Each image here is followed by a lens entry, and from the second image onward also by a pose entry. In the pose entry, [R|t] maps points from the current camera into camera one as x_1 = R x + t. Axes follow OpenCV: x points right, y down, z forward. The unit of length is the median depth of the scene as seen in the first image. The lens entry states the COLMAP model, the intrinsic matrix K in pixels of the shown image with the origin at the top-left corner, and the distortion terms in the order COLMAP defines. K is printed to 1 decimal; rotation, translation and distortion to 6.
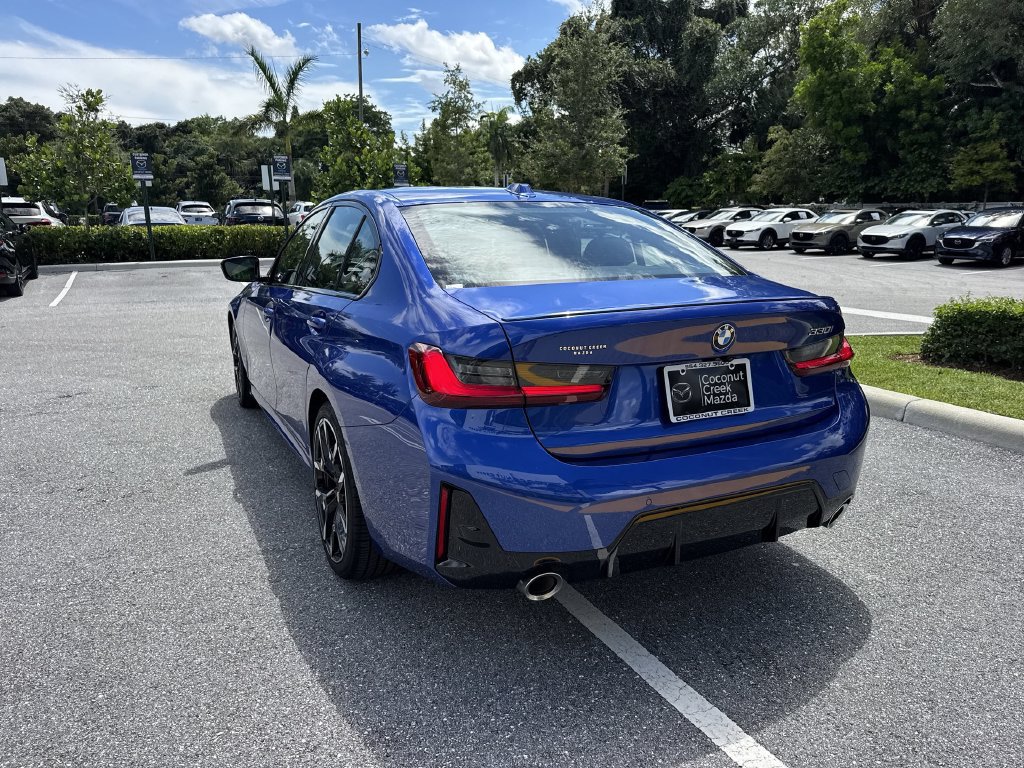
lens RADIAL K [[725.2, 0, 512.0], [0, 725.2, 384.0], [0, 0, 1]] dist [0.045529, -0.058853]
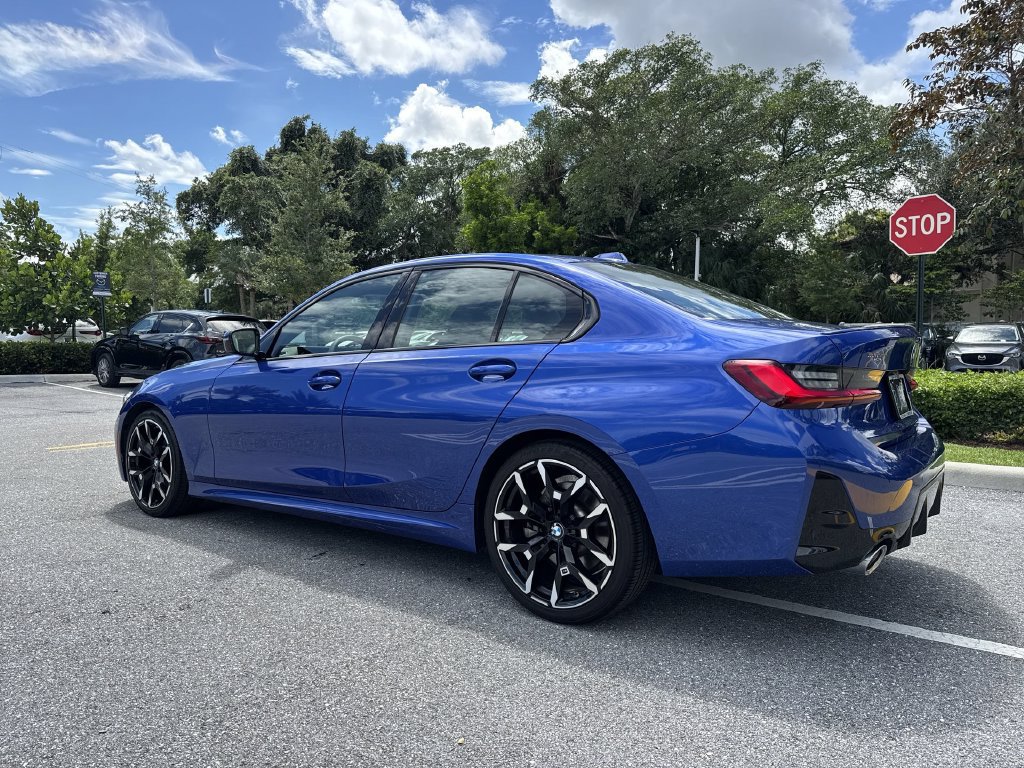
lens RADIAL K [[725.2, 0, 512.0], [0, 725.2, 384.0], [0, 0, 1]] dist [0.045529, -0.058853]
pose [[0.888887, -0.026992, 0.457330, -0.080947], [0.105368, 0.983546, -0.146748, 0.009526], [-0.445844, 0.178631, 0.877106, 0.016773]]
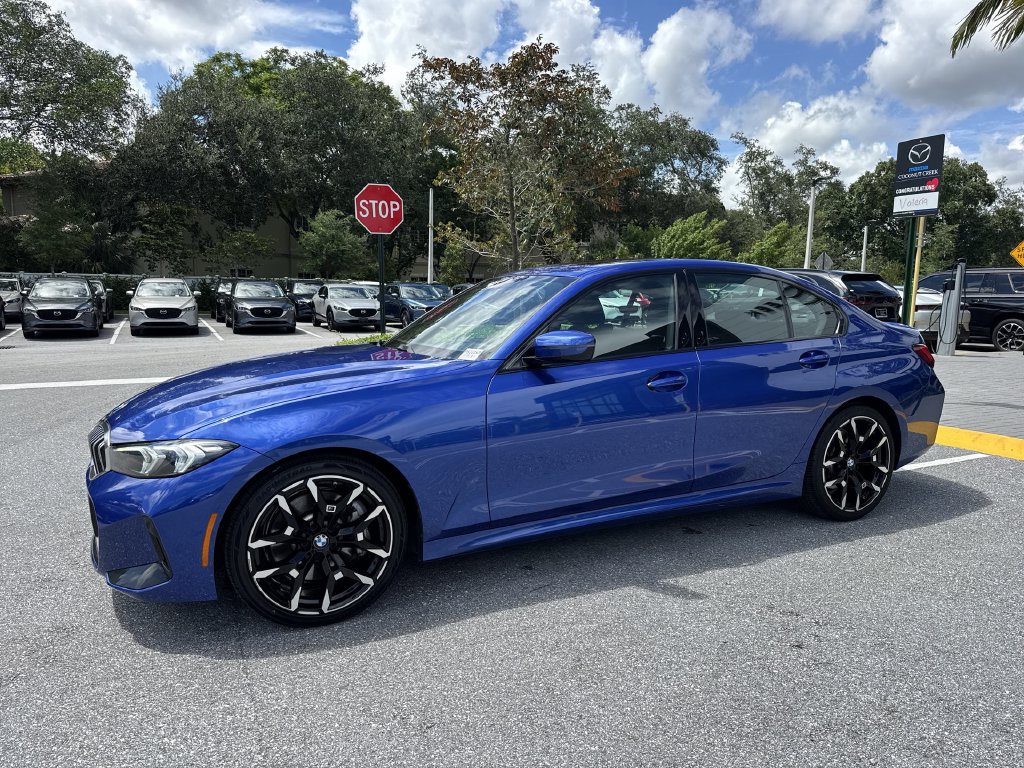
lens RADIAL K [[725.6, 0, 502.5], [0, 725.6, 386.6], [0, 0, 1]] dist [0.040279, -0.060373]
pose [[-0.012270, -0.126154, 0.991935, -0.181429], [0.212065, 0.969115, 0.125875, -0.035793], [-0.977179, 0.211899, 0.014862, 0.174223]]
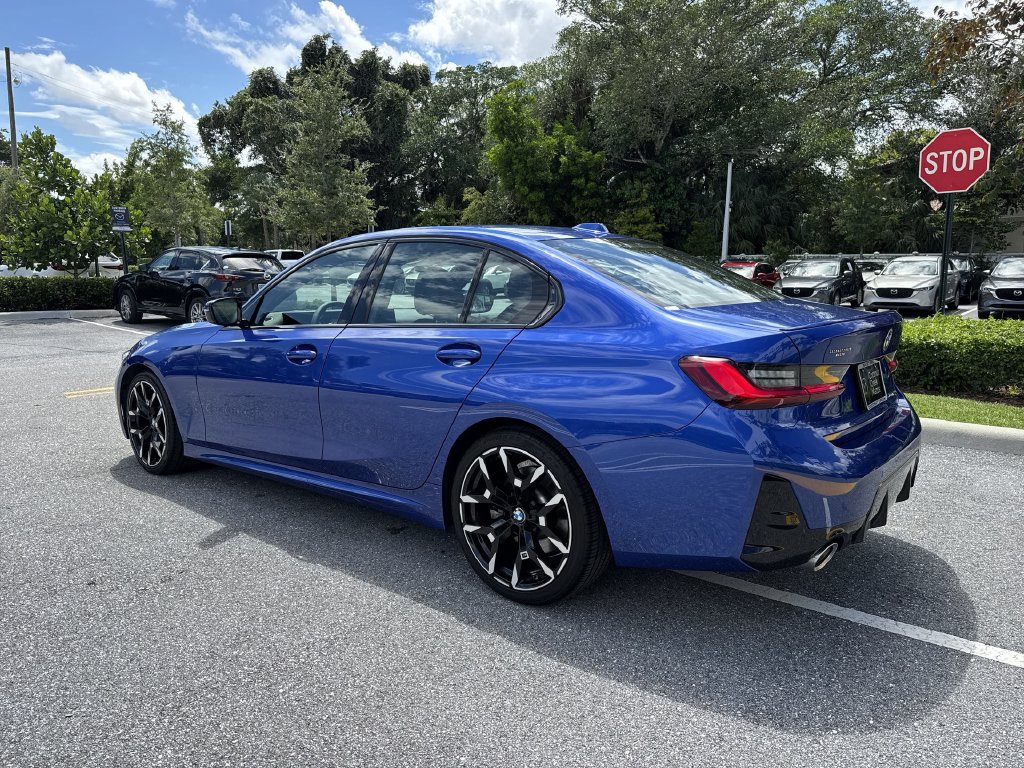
lens RADIAL K [[723.2, 0, 513.7], [0, 723.2, 387.3], [0, 0, 1]] dist [0.051491, -0.067187]
pose [[0.905759, -0.068995, 0.418139, -0.071925], [0.096707, 0.994276, -0.045424, 0.001905], [-0.412612, 0.081580, 0.907247, 0.012007]]
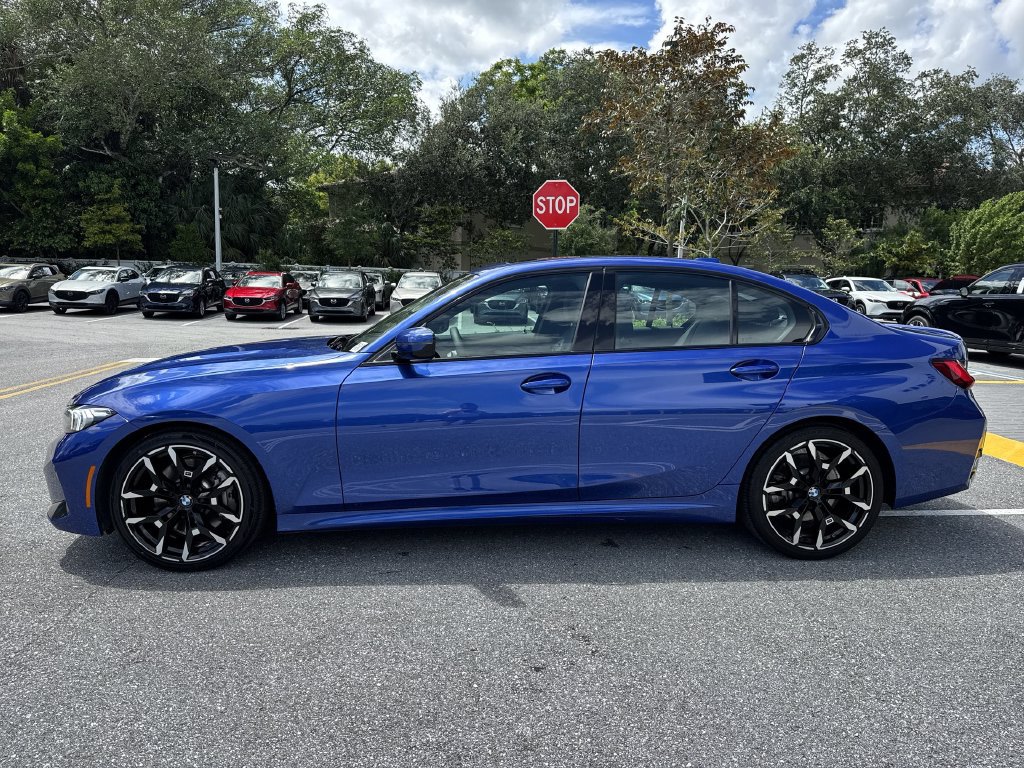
lens RADIAL K [[725.6, 0, 502.5], [0, 725.6, 386.6], [0, 0, 1]] dist [0.040279, -0.060373]
pose [[0.369884, -0.125417, 0.920574, -0.171345], [0.188847, 0.980311, 0.057677, -0.022132], [-0.909683, 0.152514, 0.386286, 0.104378]]
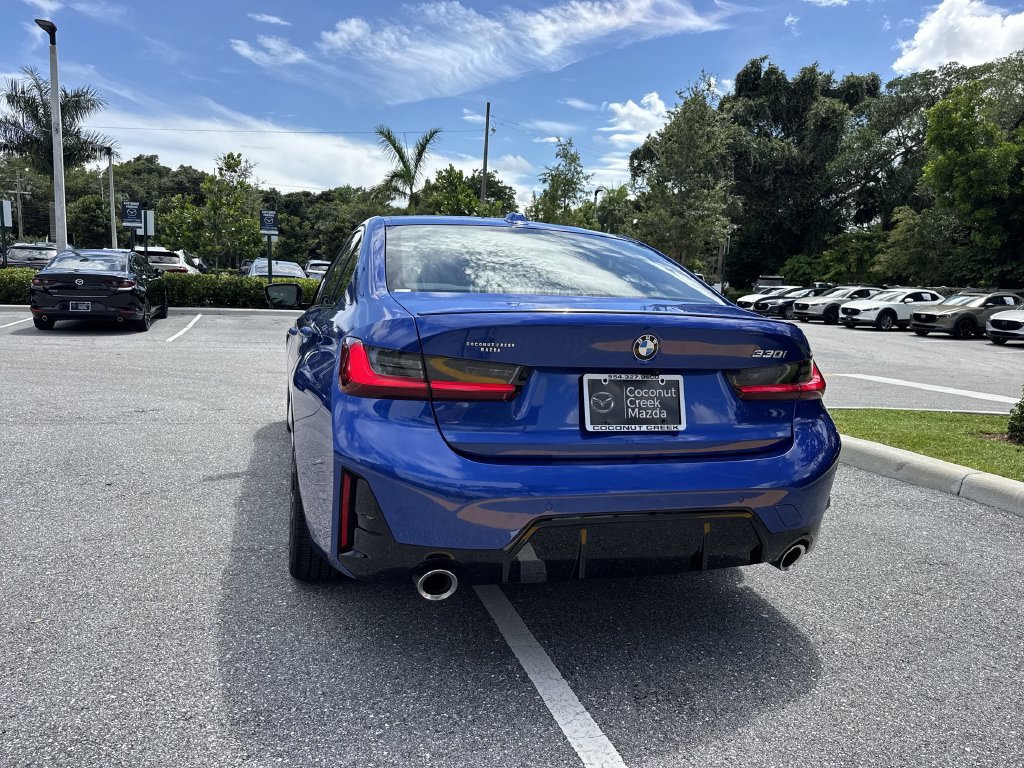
lens RADIAL K [[725.1, 0, 516.6], [0, 725.1, 388.7], [0, 0, 1]] dist [0.056120, -0.074233]
pose [[0.986753, 0.063048, -0.149474, 0.023564], [-0.076232, 0.993531, -0.084176, 0.007537], [0.143200, 0.094455, 0.985176, 0.001720]]
